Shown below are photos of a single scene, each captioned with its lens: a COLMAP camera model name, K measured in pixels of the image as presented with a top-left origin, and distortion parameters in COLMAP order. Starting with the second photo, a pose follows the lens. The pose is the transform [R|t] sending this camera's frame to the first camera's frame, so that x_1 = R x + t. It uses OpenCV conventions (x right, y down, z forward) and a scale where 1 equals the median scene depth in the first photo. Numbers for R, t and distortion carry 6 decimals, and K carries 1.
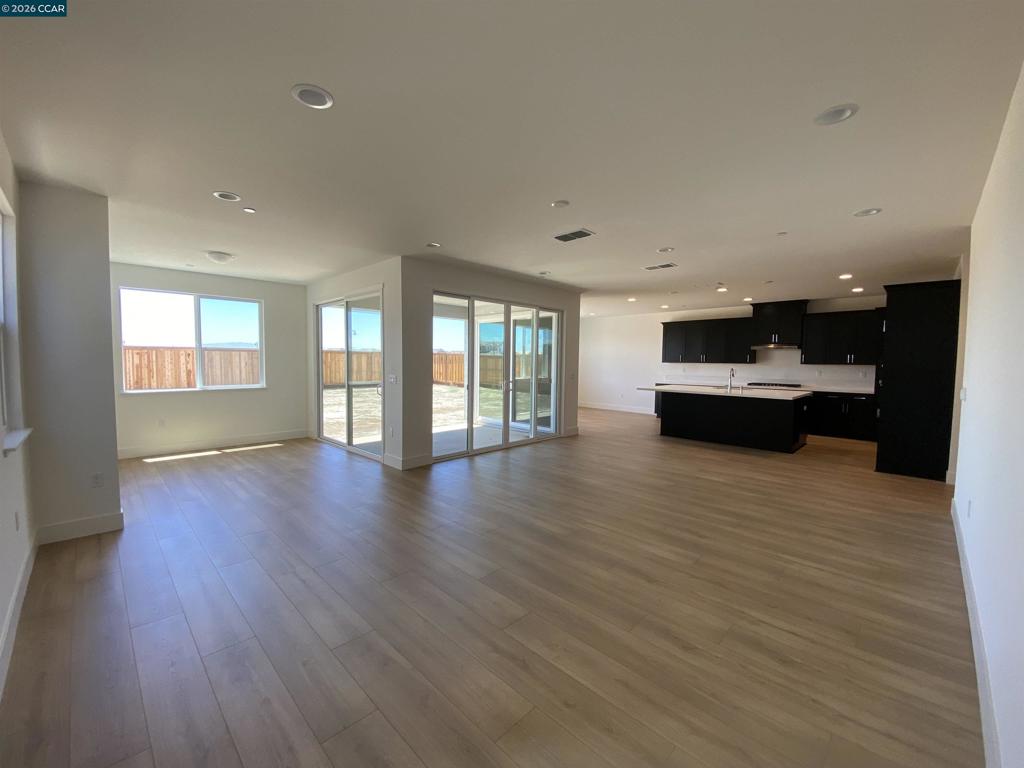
lens RADIAL K [[418.6, 0, 515.5], [0, 418.6, 383.2], [0, 0, 1]] dist [0.013808, -0.004152]
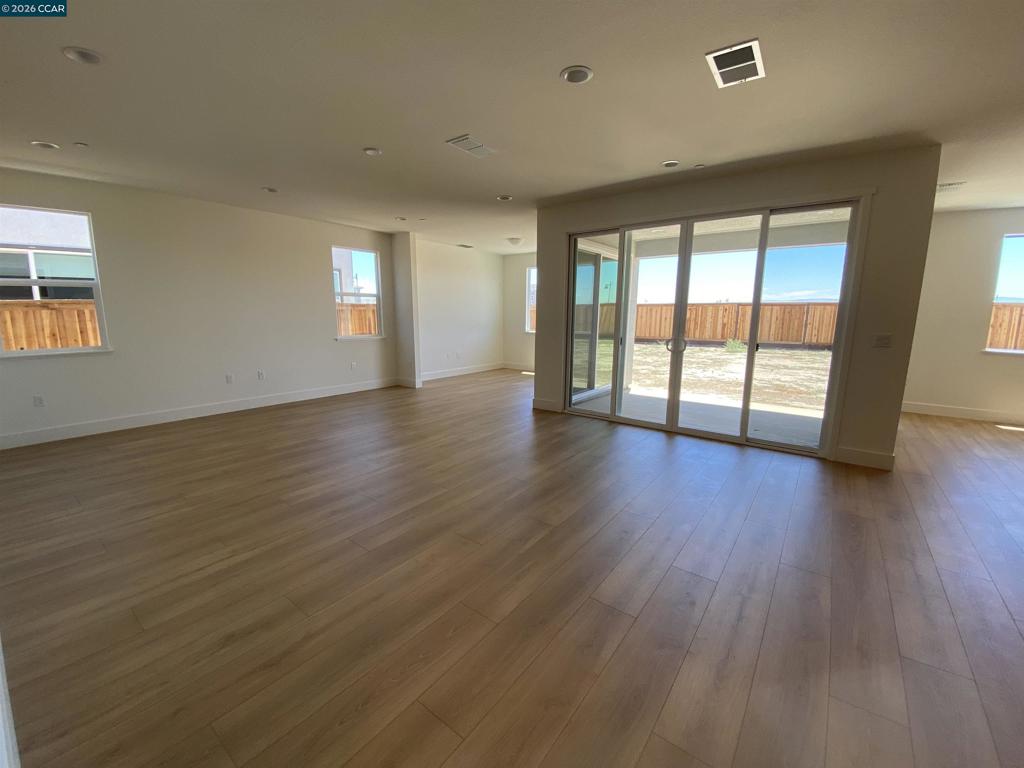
lens RADIAL K [[418.6, 0, 505.4], [0, 418.6, 386.4], [0, 0, 1]] dist [0.013808, -0.004152]
pose [[0.104259, 0.165419, -0.980697, 0.567086], [-0.060772, 0.985288, 0.159733, -0.017228], [0.992692, 0.042946, 0.112778, 0.556898]]
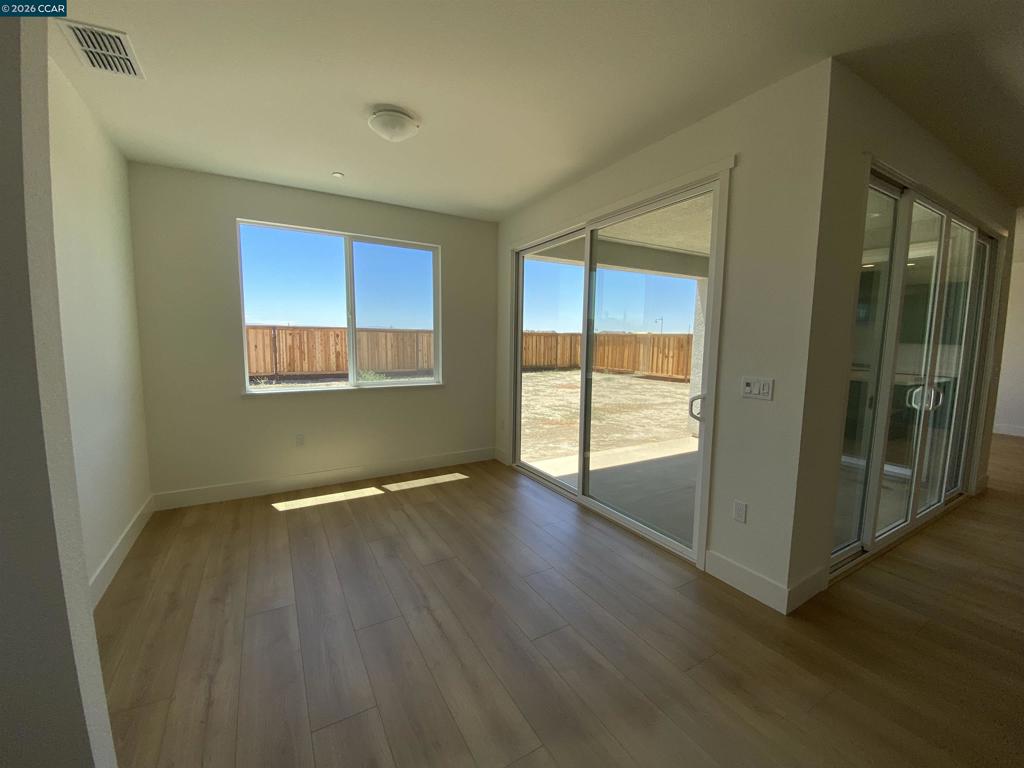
lens RADIAL K [[418.6, 0, 531.4], [0, 418.6, 383.2], [0, 0, 1]] dist [0.013808, -0.004152]
pose [[0.974016, 0.026549, -0.224919, -0.271960], [-0.016961, 0.998867, 0.044457, -0.019432], [0.225844, -0.039487, 0.973363, 0.351682]]
